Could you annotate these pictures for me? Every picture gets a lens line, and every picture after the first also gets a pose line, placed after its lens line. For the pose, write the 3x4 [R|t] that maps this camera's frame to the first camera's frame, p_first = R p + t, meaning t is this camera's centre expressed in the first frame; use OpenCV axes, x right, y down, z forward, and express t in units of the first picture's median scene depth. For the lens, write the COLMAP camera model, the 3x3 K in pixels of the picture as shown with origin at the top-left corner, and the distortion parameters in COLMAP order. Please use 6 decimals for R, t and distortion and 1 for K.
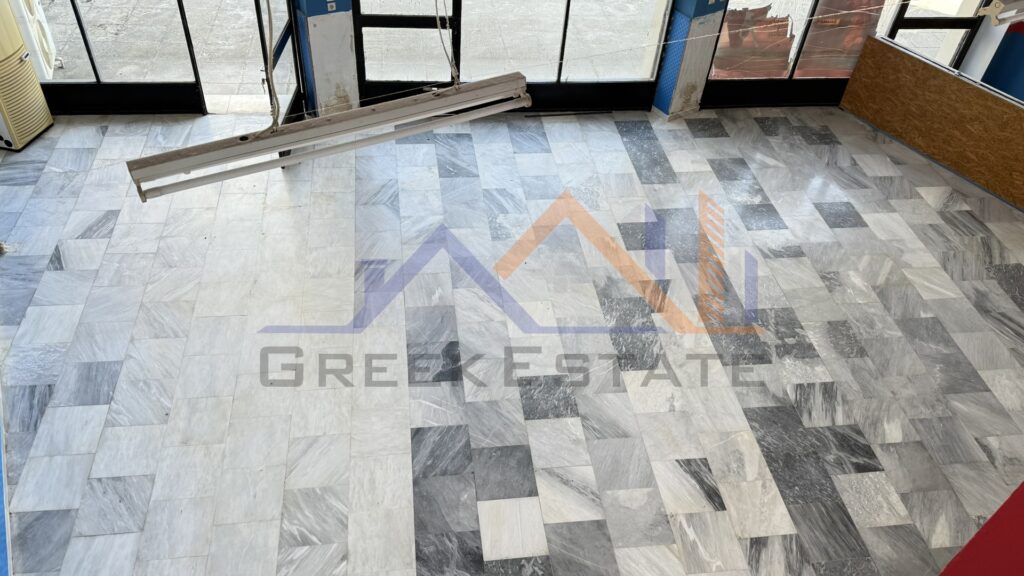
lens RADIAL K [[767.6, 0, 498.2], [0, 767.6, 290.9], [0, 0, 1]] dist [0.076882, -0.128175]
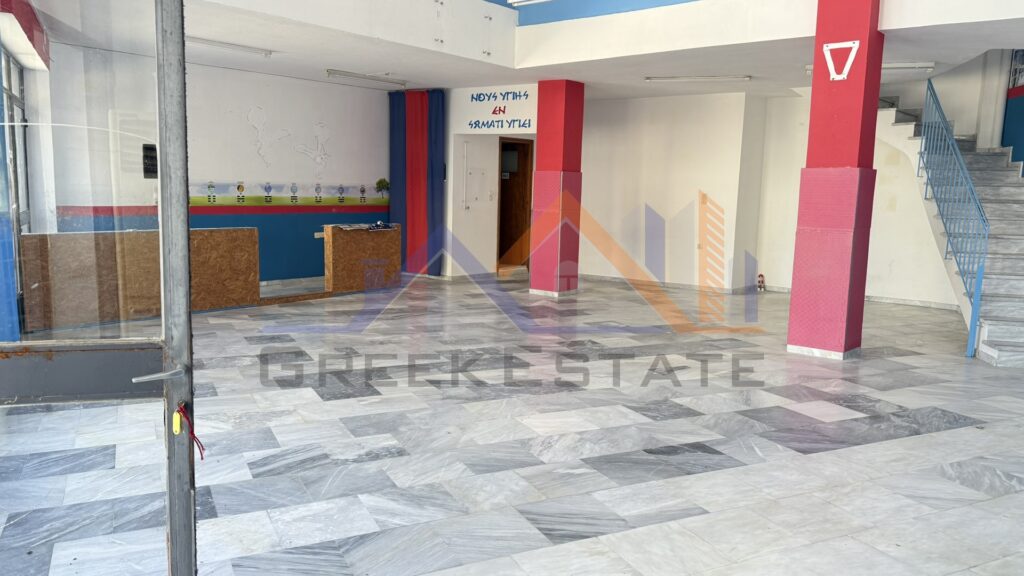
lens RADIAL K [[767.6, 0, 511.8], [0, 767.6, 295.4], [0, 0, 1]] dist [0.076882, -0.128175]
pose [[-0.321153, -0.196507, 0.926415, -0.702304], [0.612463, 0.703029, 0.361441, -0.399376], [-0.722323, 0.683473, -0.105427, 1.144946]]
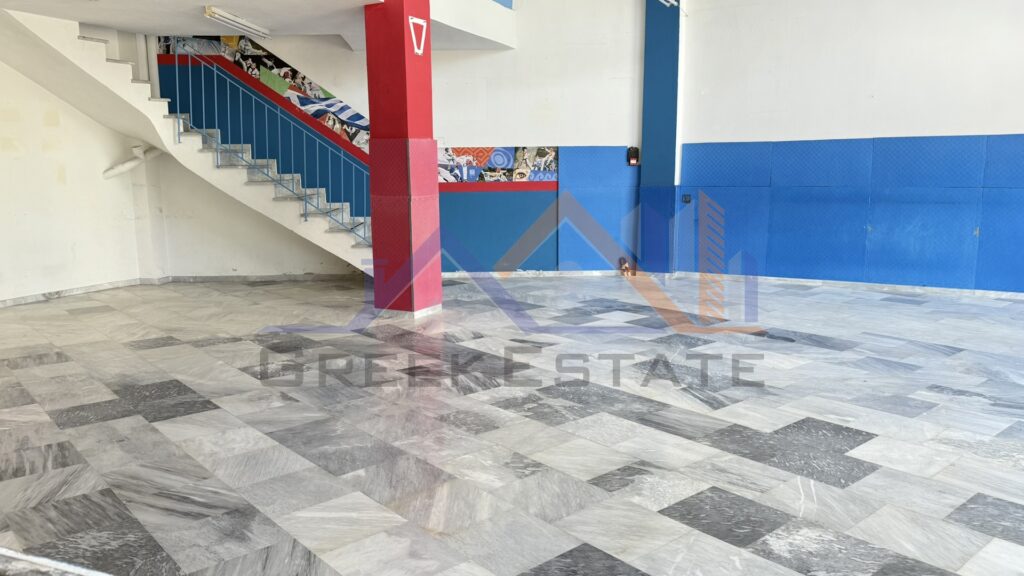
lens RADIAL K [[767.6, 0, 525.3], [0, 767.6, 293.7], [0, 0, 1]] dist [0.076882, -0.128175]
pose [[-0.822700, 0.042104, -0.566915, 0.888059], [-0.416500, 0.634082, 0.651512, -0.539645], [0.386902, 0.772119, -0.504123, 1.434467]]
